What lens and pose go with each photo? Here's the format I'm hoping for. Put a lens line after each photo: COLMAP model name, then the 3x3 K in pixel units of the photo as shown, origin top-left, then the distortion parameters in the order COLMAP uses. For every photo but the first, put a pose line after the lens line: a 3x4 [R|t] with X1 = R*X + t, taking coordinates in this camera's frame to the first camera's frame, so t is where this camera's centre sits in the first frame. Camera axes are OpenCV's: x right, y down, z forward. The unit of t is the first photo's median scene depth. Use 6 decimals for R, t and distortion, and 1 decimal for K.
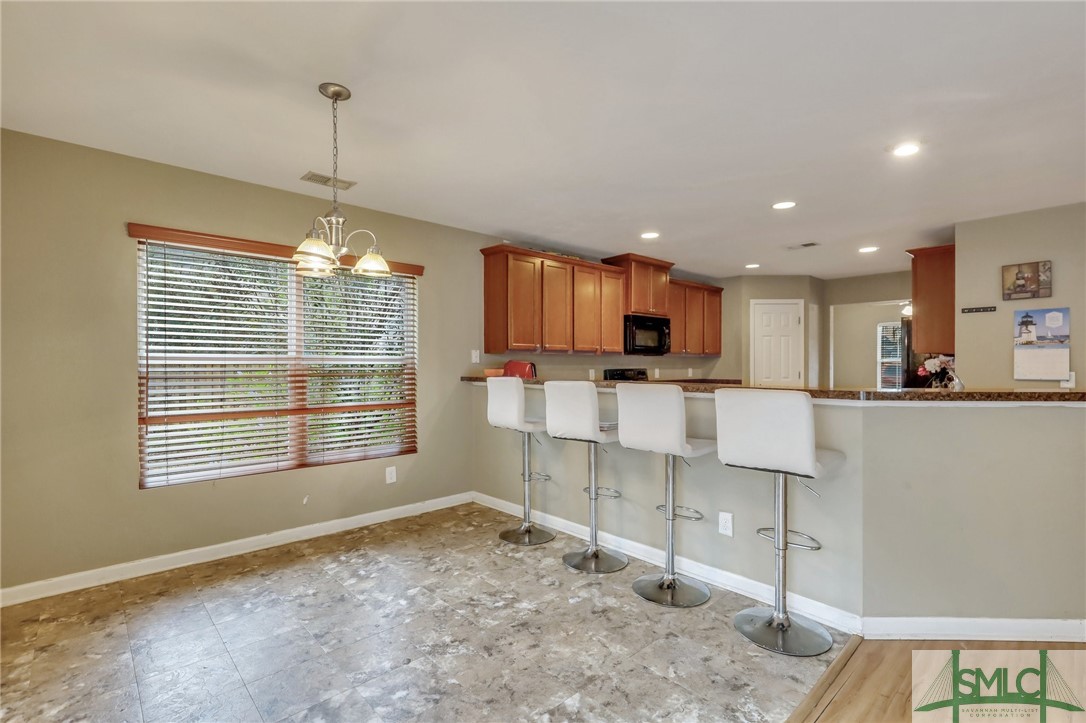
lens RADIAL K [[502.4, 0, 545.3], [0, 502.4, 362.1], [0, 0, 1]] dist [0.002000, -0.001418]
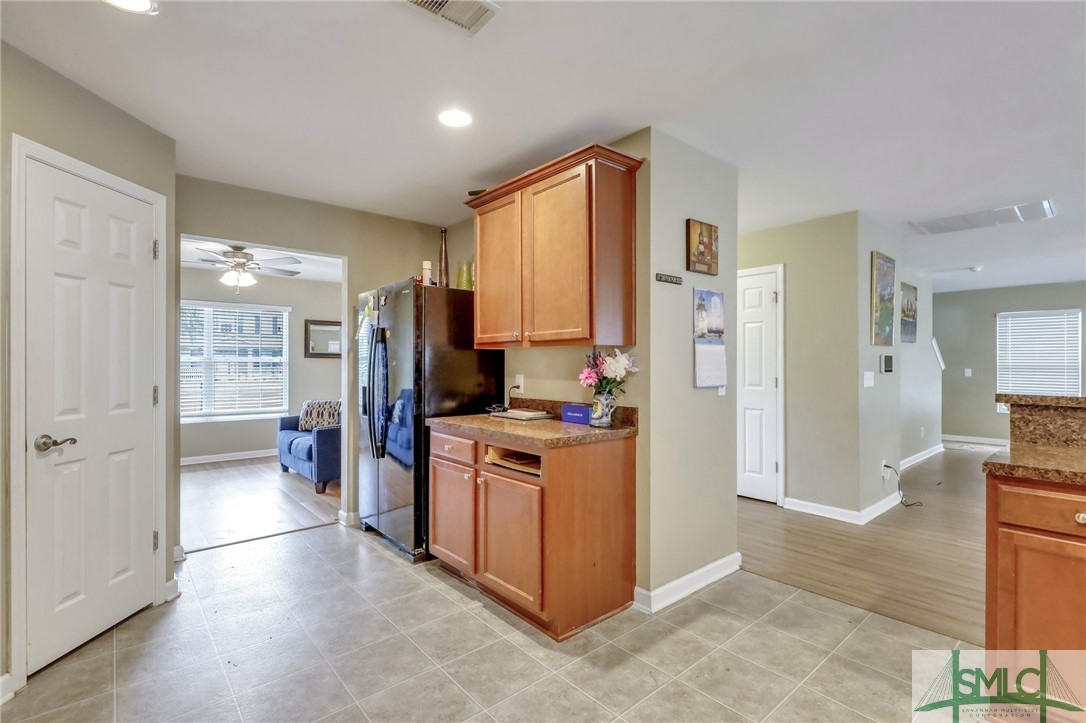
lens RADIAL K [[502.4, 0, 547.6], [0, 502.4, 363.0], [0, 0, 1]] dist [0.002000, -0.001418]
pose [[0.036403, -0.000056, 0.999337, 0.231618], [-0.004069, 0.999992, 0.000204, 0.000834], [-0.999329, -0.004073, 0.036402, 1.131298]]
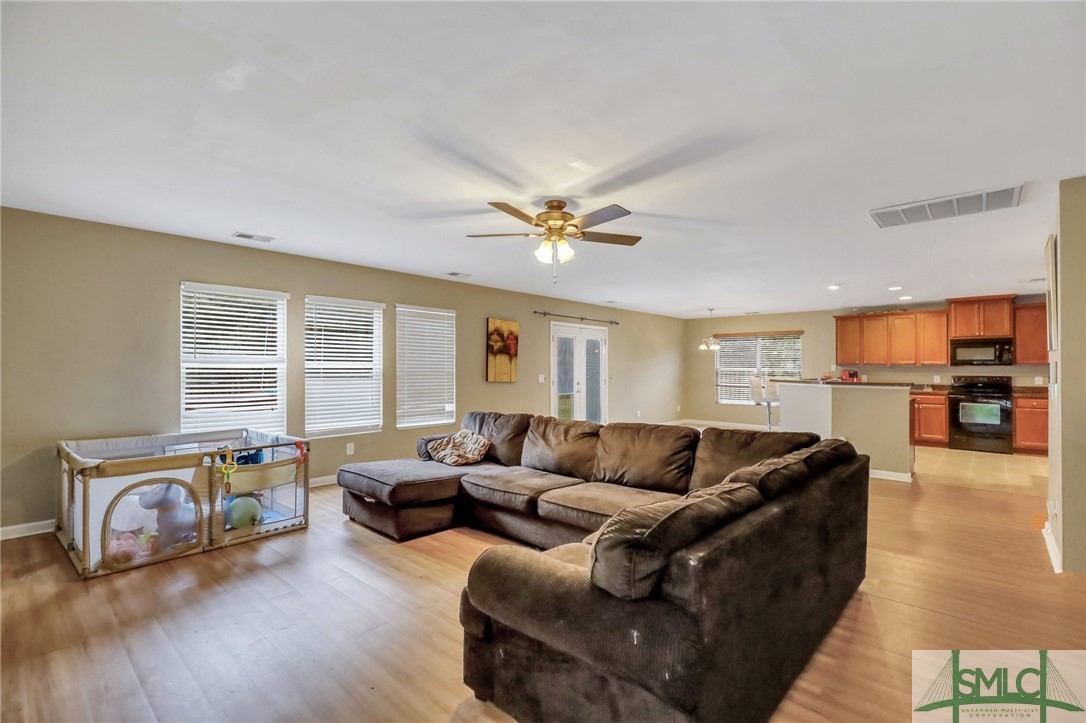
lens RADIAL K [[502.4, 0, 542.4], [0, 502.4, 367.5], [0, 0, 1]] dist [0.002000, -0.001418]
pose [[0.083668, -0.001355, -0.996493, 2.062574], [-0.001098, 0.999998, -0.001452, -0.009092], [0.996493, 0.001216, 0.083667, -0.458643]]
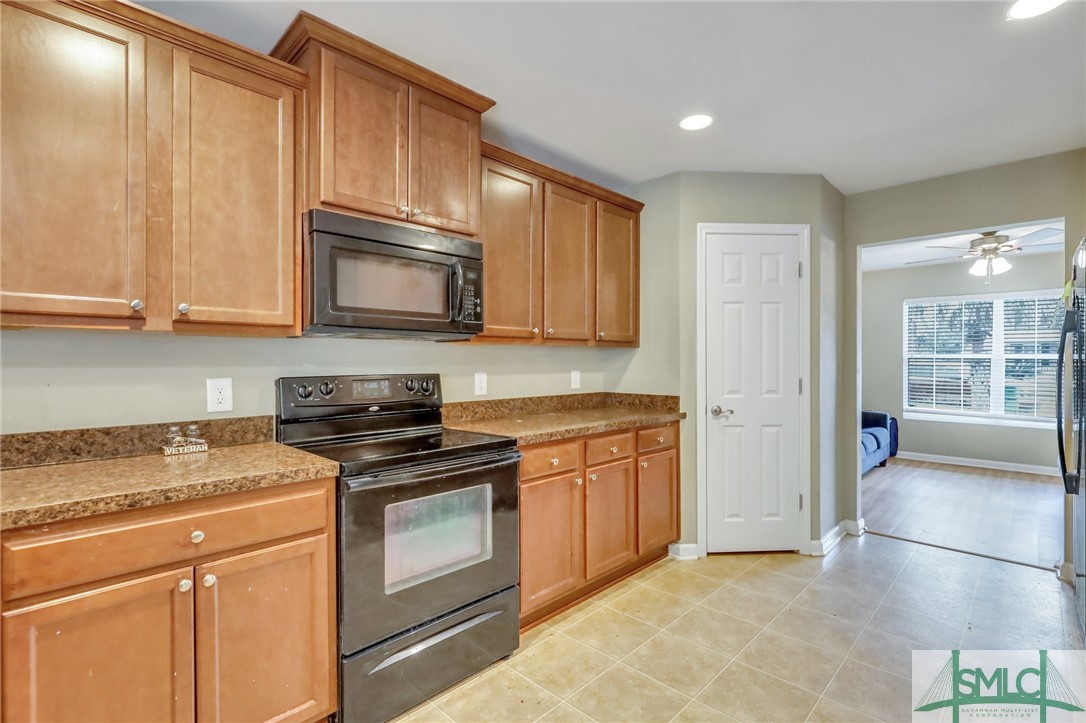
lens RADIAL K [[502.4, 0, 536.1], [0, 502.4, 361.3], [0, 0, 1]] dist [0.002000, -0.001418]
pose [[0.999332, 0.001225, 0.036518, 0.393742], [-0.001389, 0.999989, 0.004469, 0.001972], [-0.036512, -0.004517, 0.999323, 0.879676]]
